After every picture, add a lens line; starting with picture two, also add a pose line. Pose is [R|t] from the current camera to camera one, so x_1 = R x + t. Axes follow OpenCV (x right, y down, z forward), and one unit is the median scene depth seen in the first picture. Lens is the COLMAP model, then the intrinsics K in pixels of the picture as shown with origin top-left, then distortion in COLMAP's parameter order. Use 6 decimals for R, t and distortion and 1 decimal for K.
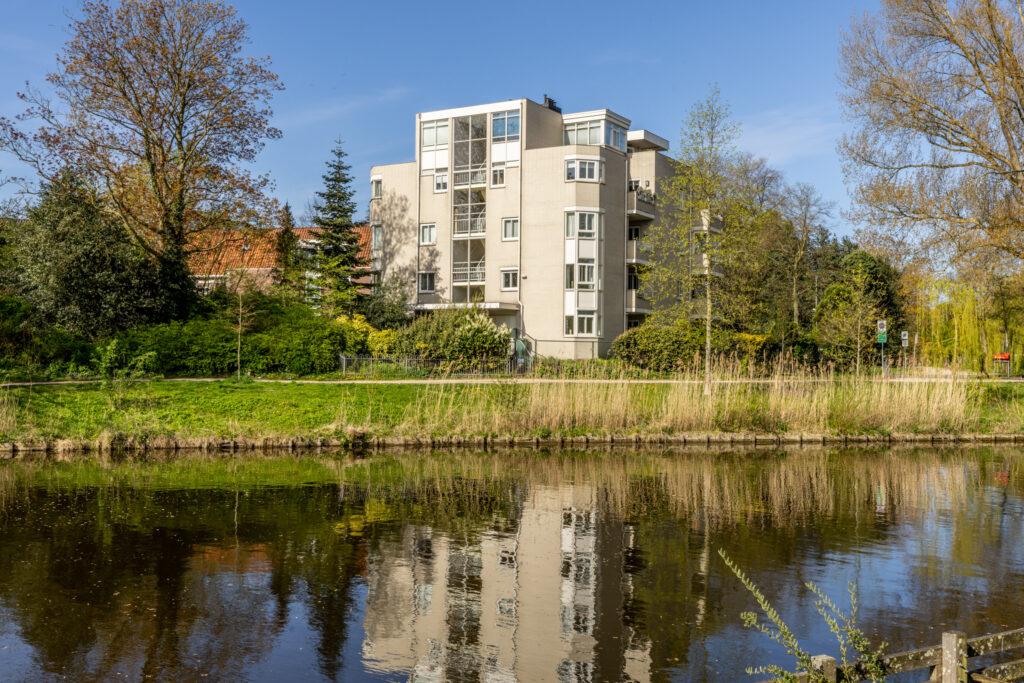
lens RADIAL K [[1055.2, 0, 512.4], [0, 1055.2, 342.6], [0, 0, 1]] dist [0.002221, 0.000000]
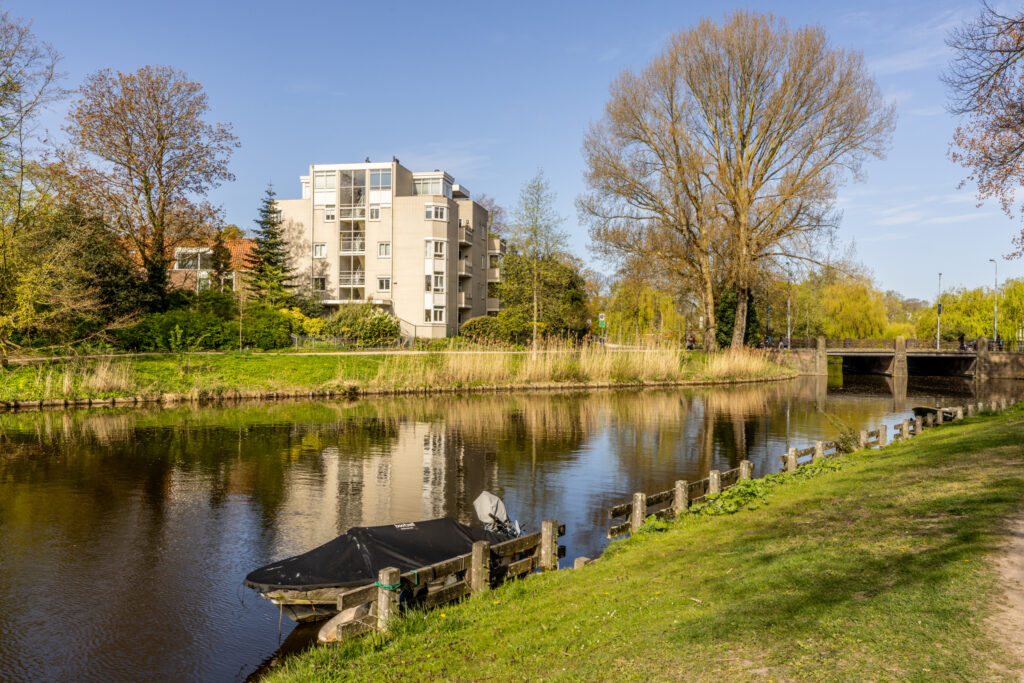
lens RADIAL K [[820.5, 0, 511.6], [0, 820.5, 340.9], [0, 0, 1]] dist [-0.000067, 0.007337]
pose [[0.945245, -0.002515, 0.326351, -0.231998], [-0.003994, 0.999806, 0.019273, -0.003732], [-0.326336, -0.019521, 0.945052, -0.158729]]
